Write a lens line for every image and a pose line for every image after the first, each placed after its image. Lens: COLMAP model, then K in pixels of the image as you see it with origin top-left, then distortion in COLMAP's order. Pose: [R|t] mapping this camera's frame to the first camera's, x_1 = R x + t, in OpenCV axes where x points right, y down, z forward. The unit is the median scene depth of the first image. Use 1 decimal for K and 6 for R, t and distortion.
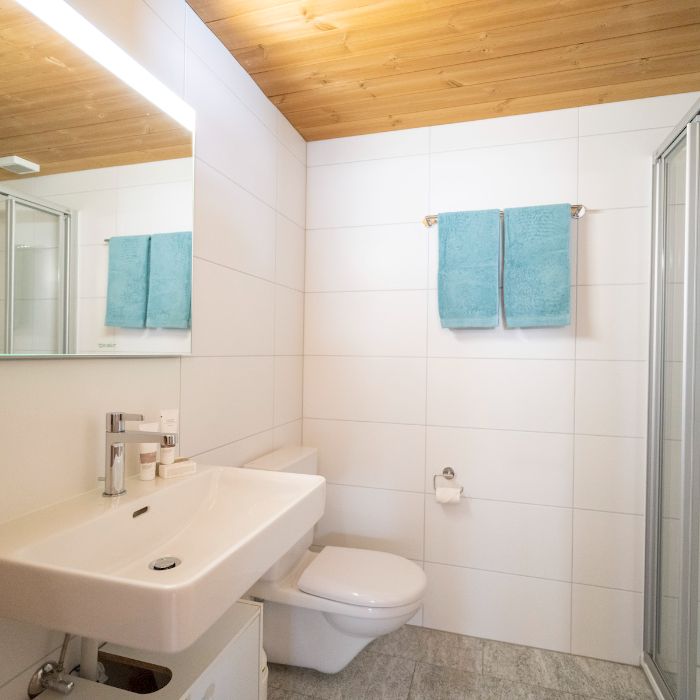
lens RADIAL K [[450.6, 0, 352.2], [0, 450.6, 352.4], [0, 0, 1]] dist [-0.008687, 0.003306]
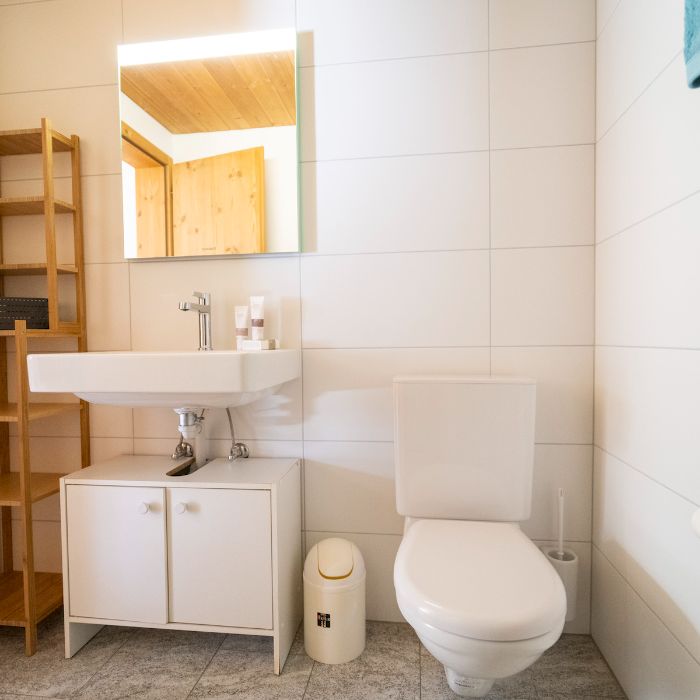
lens RADIAL K [[450.6, 0, 352.2], [0, 450.6, 352.4], [0, 0, 1]] dist [-0.008687, 0.003306]
pose [[0.153819, 0.015544, -0.987977, 0.968733], [0.015662, 0.999712, 0.018167, 0.298512], [0.987975, -0.018268, 0.153531, 1.218108]]
